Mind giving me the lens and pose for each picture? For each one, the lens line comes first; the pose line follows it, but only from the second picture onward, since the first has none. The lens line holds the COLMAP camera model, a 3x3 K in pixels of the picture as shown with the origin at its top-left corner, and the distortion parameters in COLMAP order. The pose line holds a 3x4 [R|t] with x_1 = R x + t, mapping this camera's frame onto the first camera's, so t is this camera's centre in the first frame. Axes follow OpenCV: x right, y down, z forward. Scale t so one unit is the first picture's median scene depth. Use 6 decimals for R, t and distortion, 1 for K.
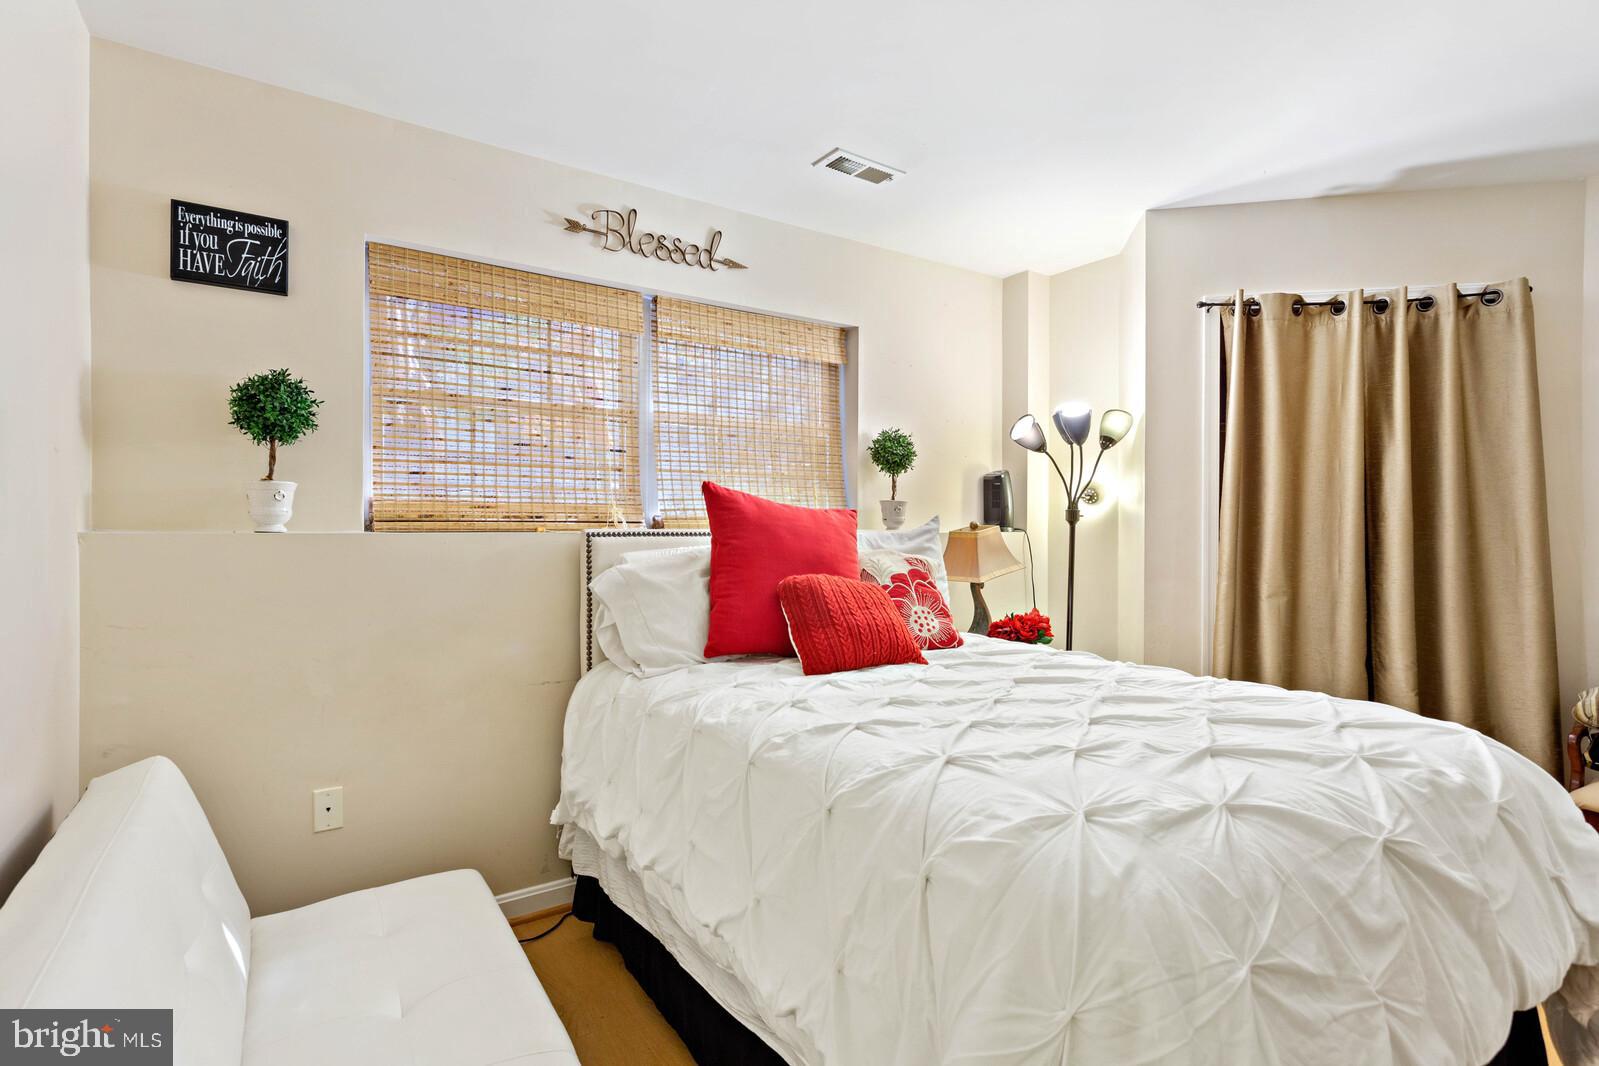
lens RADIAL K [[766.9, 0, 797.3], [0, 766.9, 526.3], [0, 0, 1]] dist [0.003326, 0.001009]
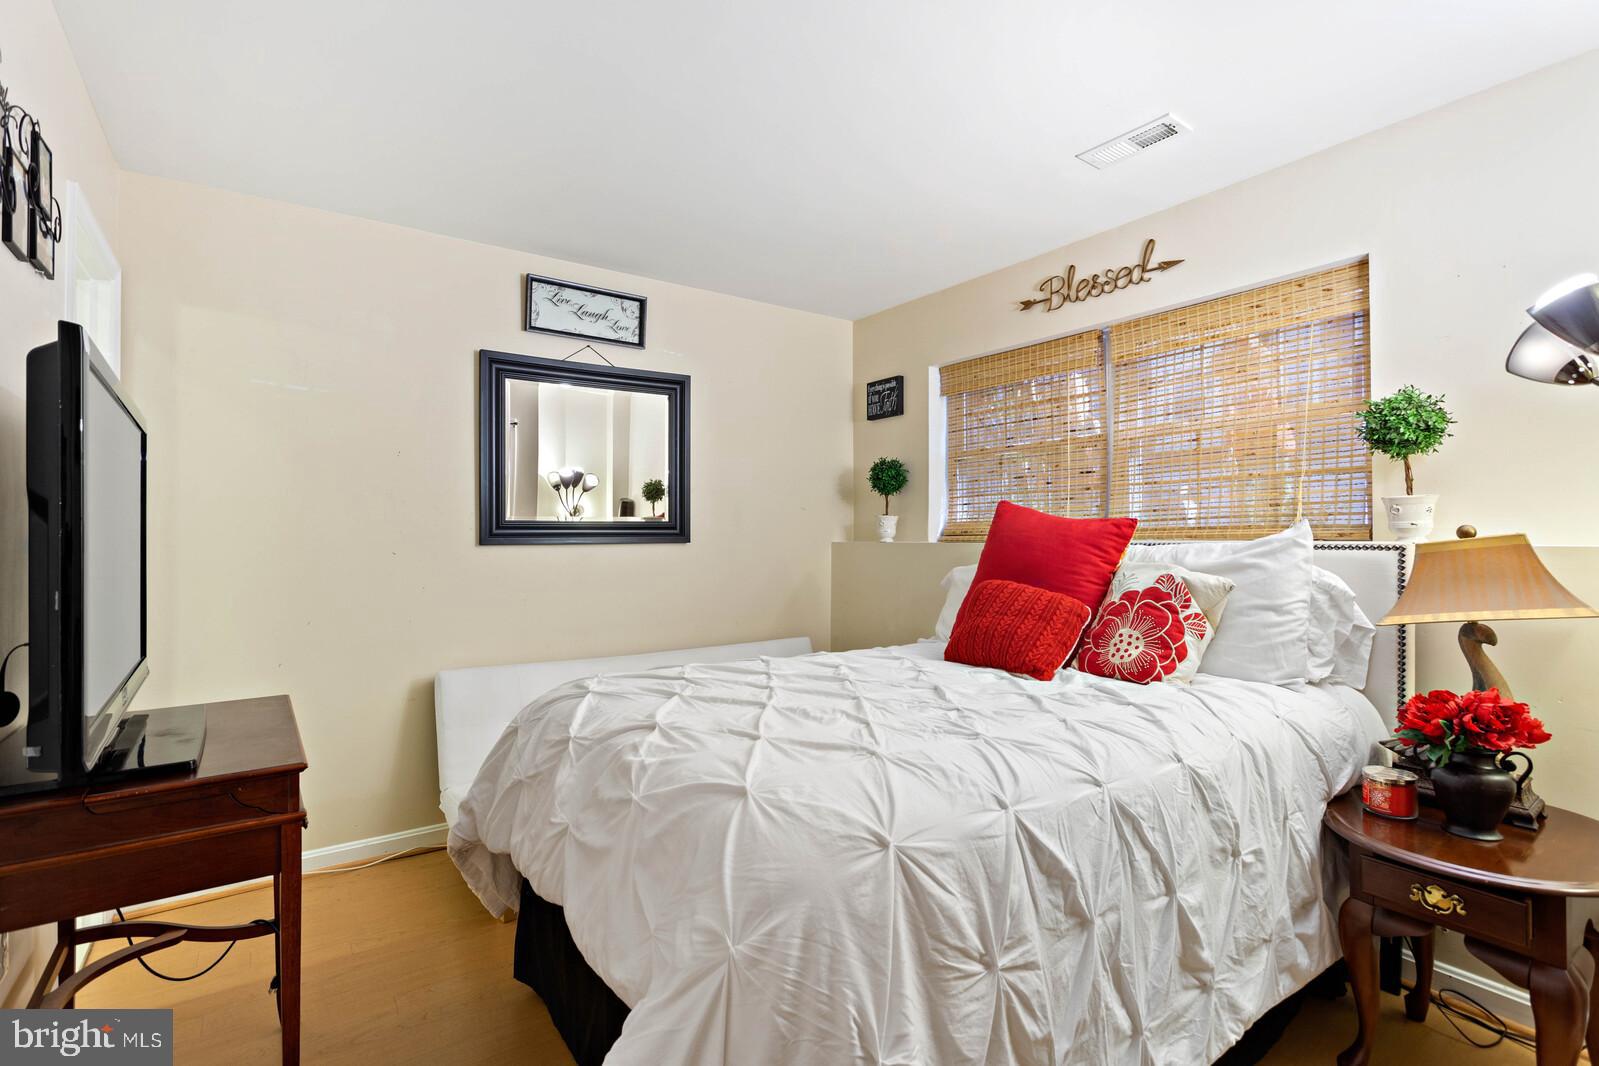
lens RADIAL K [[766.9, 0, 797.3], [0, 766.9, 526.3], [0, 0, 1]] dist [0.003326, 0.001009]
pose [[0.022770, -0.020284, -0.999535, 0.963622], [-0.002370, 0.999790, -0.020343, 0.006925], [0.999738, 0.002833, 0.022717, 0.577538]]
